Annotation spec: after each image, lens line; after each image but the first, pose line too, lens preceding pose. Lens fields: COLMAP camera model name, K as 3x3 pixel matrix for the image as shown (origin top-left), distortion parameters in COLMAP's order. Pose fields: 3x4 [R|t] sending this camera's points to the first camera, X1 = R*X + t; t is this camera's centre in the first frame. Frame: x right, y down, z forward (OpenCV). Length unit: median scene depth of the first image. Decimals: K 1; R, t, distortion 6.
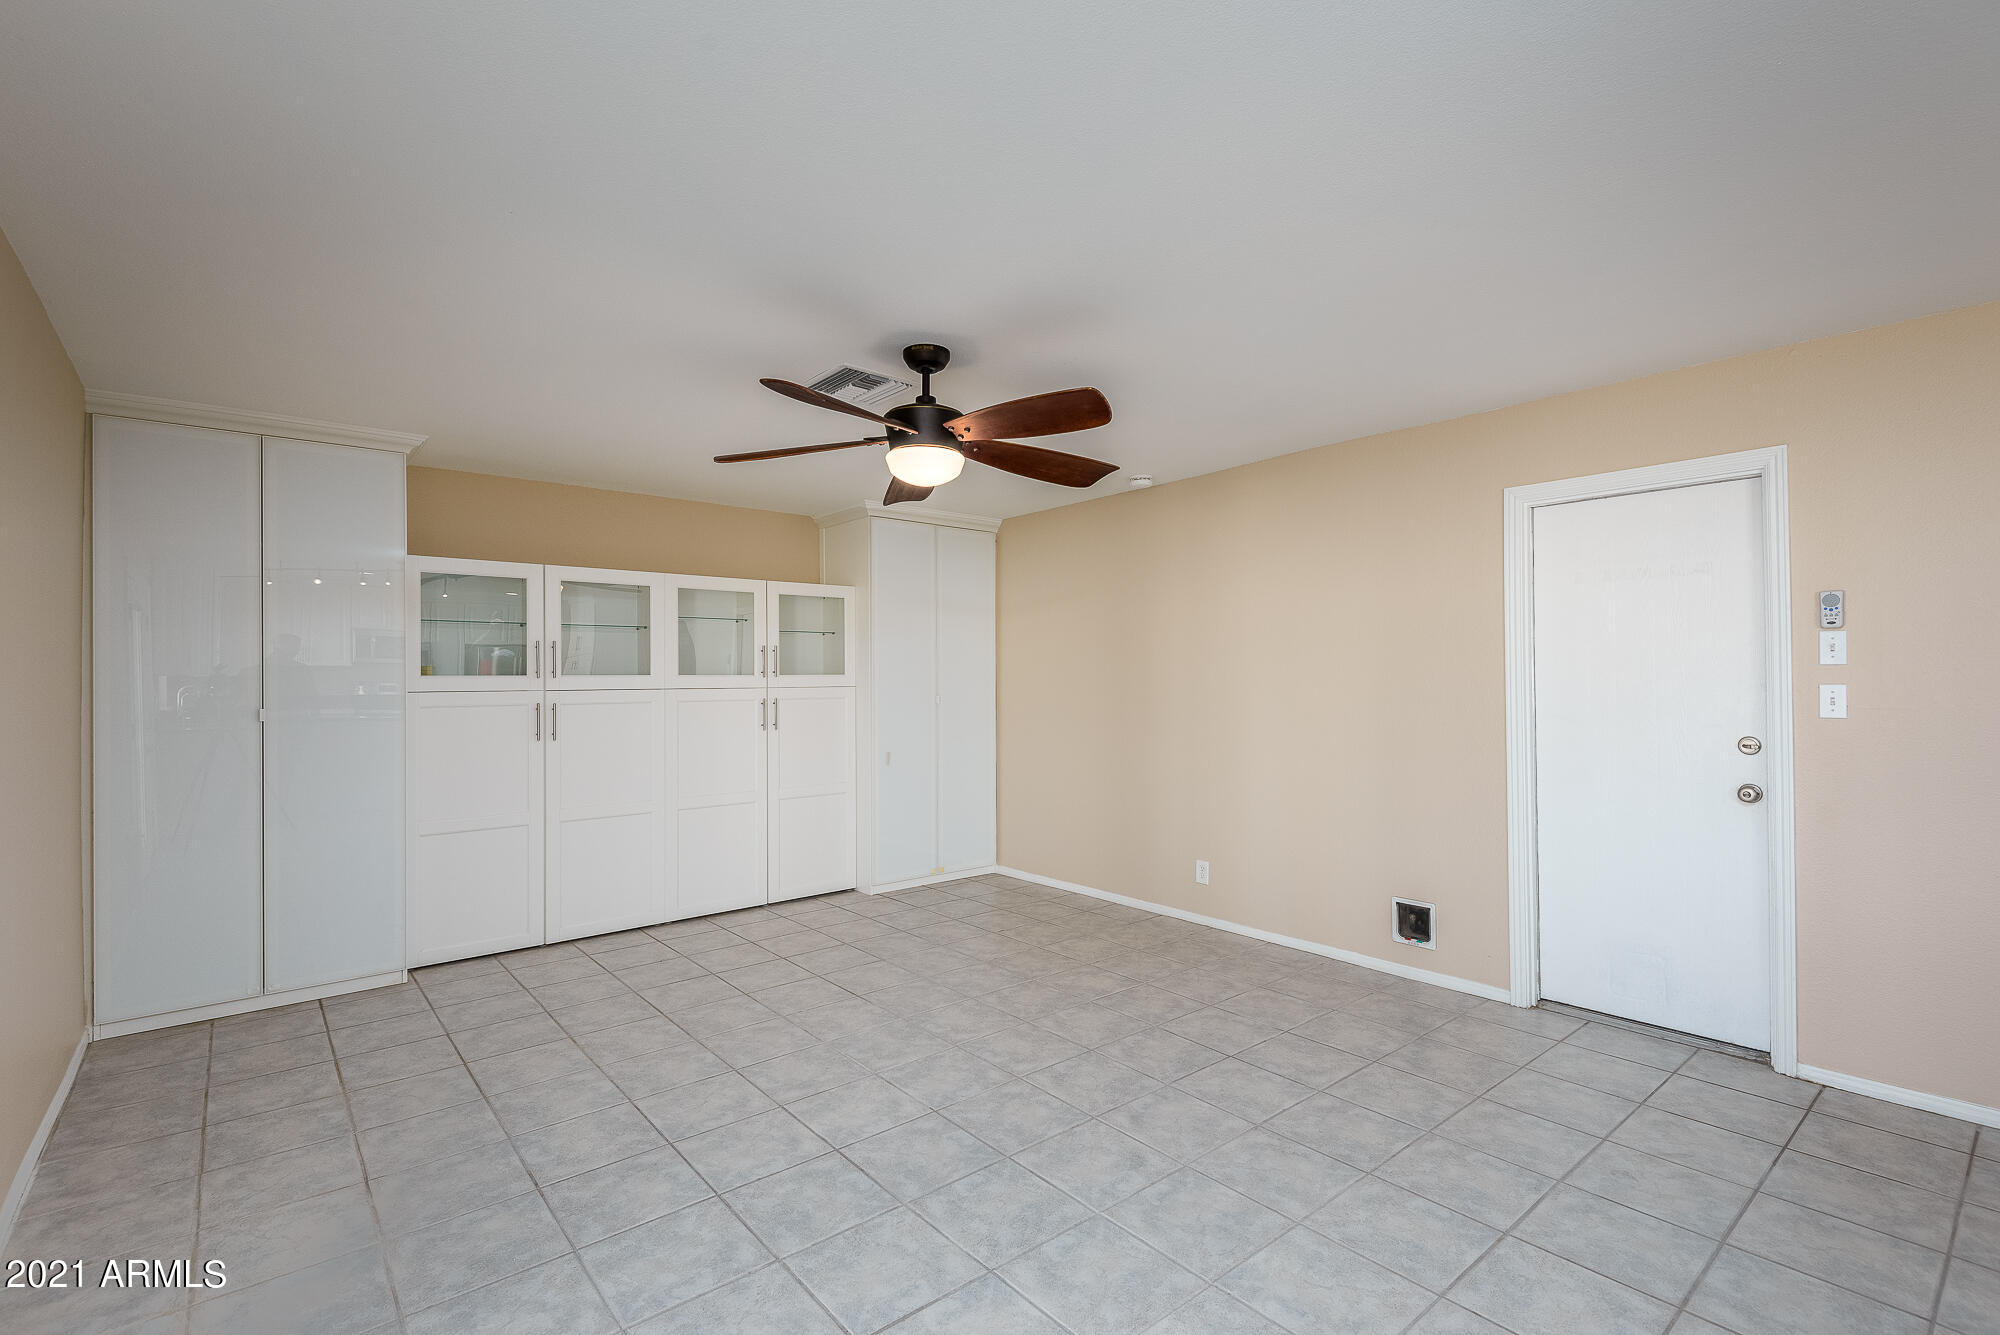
lens RADIAL K [[906.6, 0, 996.9], [0, 906.6, 668.8], [0, 0, 1]] dist [0.040374, -0.019504]
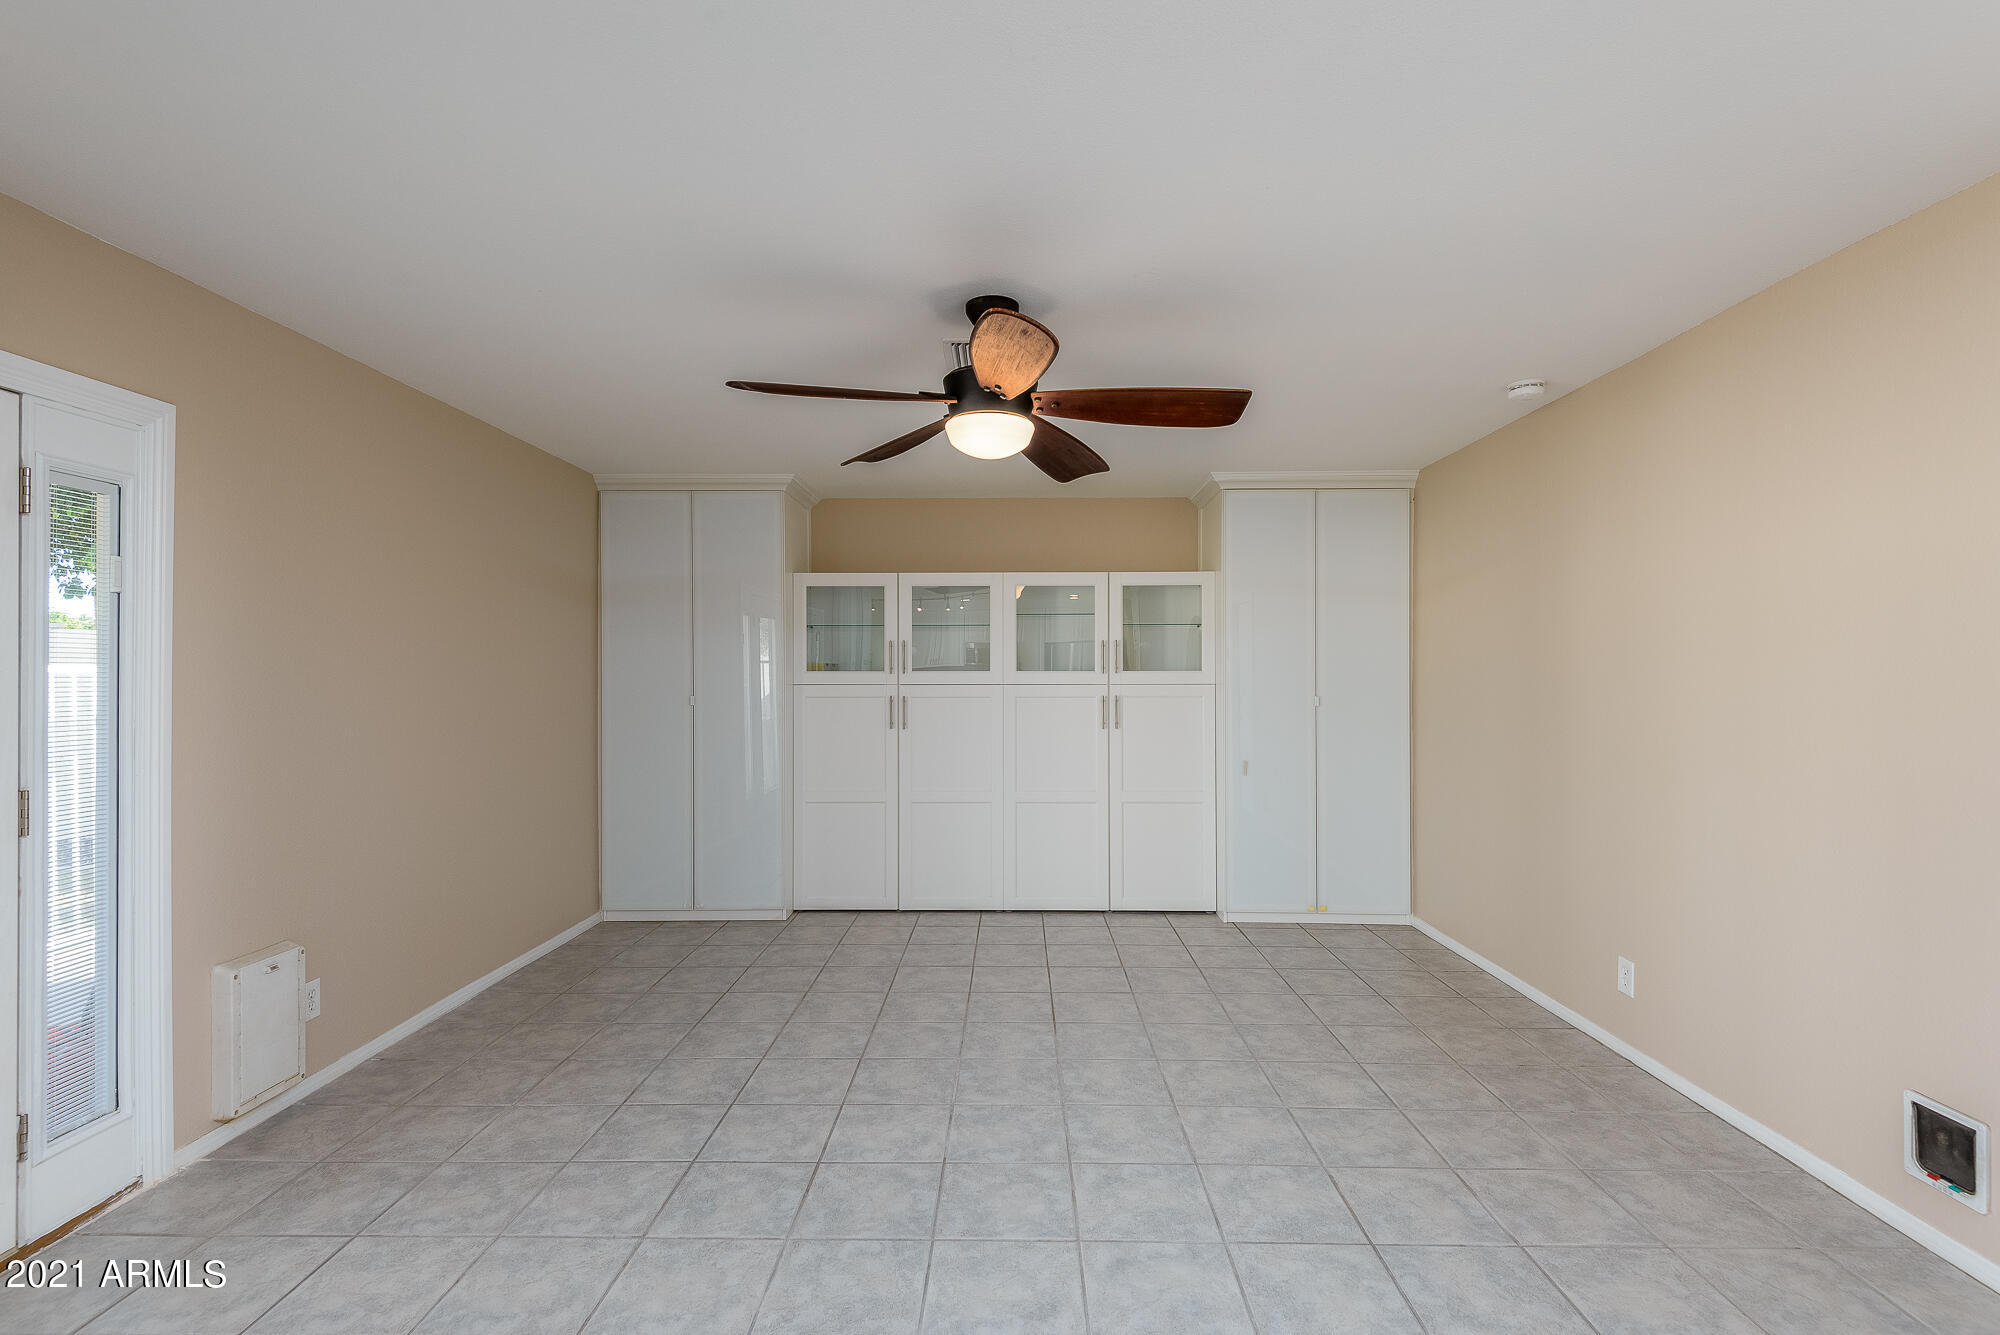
lens RADIAL K [[935.4, 0, 998.9], [0, 935.4, 670.7], [0, 0, 1]] dist [0.047901, -0.026583]
pose [[0.758187, 0.001727, -0.652035, 0.392072], [0.002810, 0.999979, 0.005917, 0.000120], [0.652031, -0.006318, 0.758166, 0.233722]]
